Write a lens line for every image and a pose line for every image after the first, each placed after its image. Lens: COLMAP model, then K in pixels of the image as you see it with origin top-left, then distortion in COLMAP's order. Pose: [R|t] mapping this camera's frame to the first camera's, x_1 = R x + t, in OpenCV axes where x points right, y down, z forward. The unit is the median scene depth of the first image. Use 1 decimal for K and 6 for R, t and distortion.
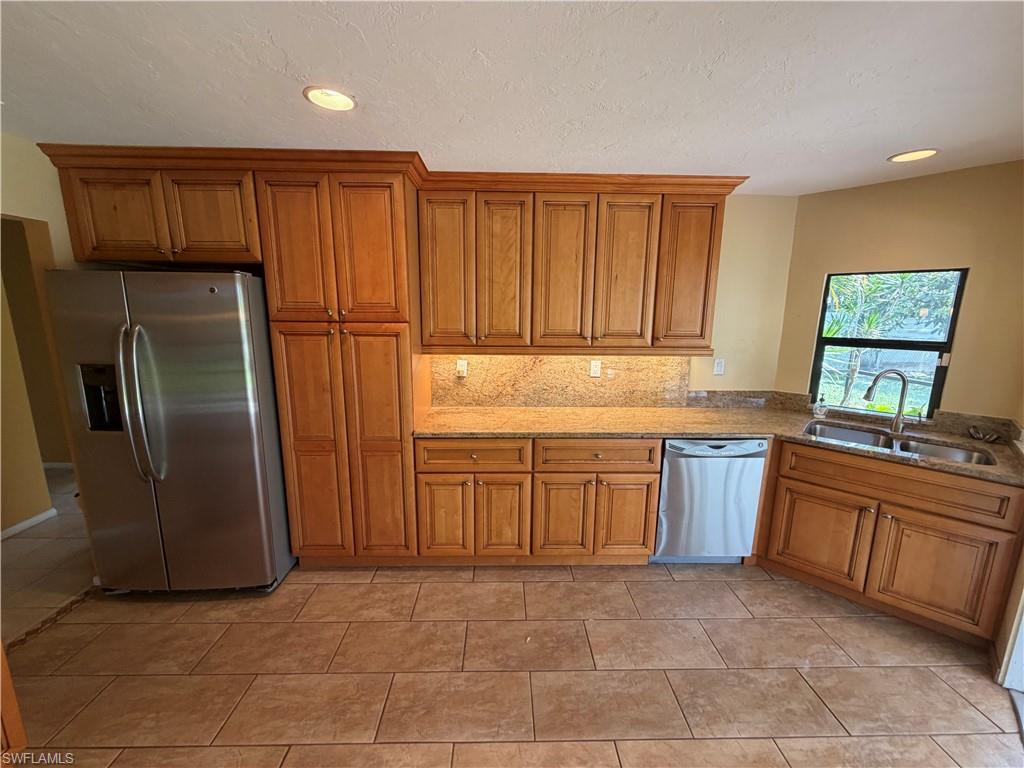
lens RADIAL K [[408.1, 0, 510.3], [0, 408.1, 384.4], [0, 0, 1]] dist [-0.001090, 0.000862]
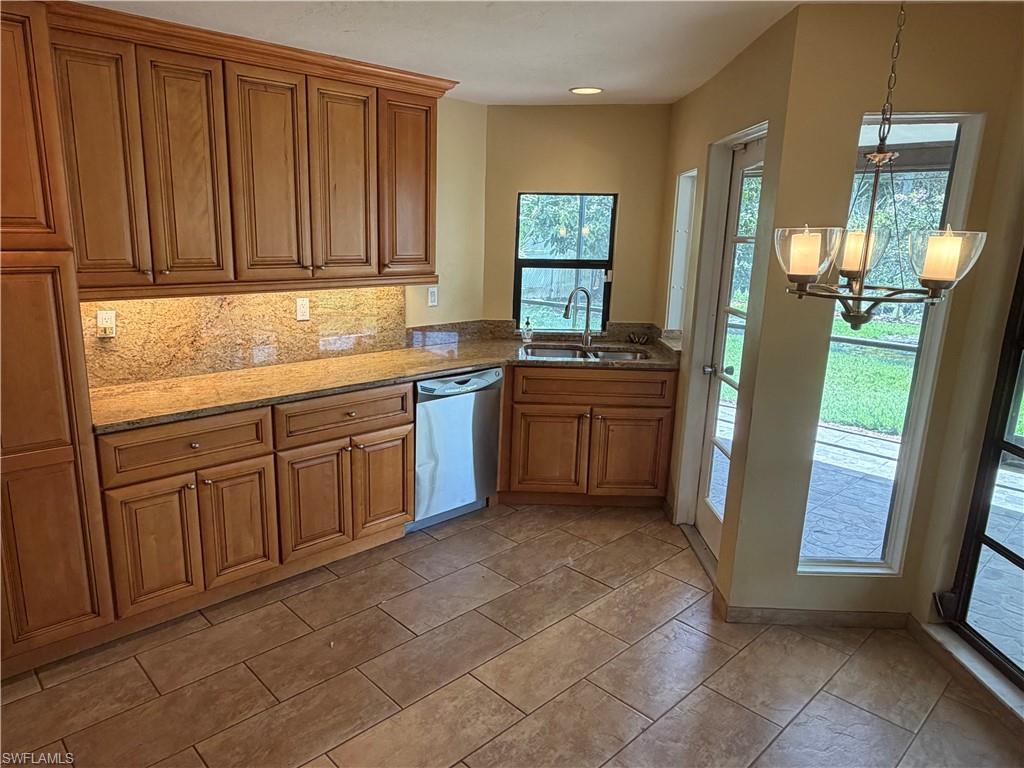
lens RADIAL K [[675.5, 0, 467.6], [0, 675.5, 385.8], [0, 0, 1]] dist [0.000125, -0.000714]
pose [[0.756895, -0.143974, 0.637481, -0.442180], [0.109938, 0.989581, 0.092963, 0.021823], [-0.644223, -0.000280, 0.764837, -0.159524]]
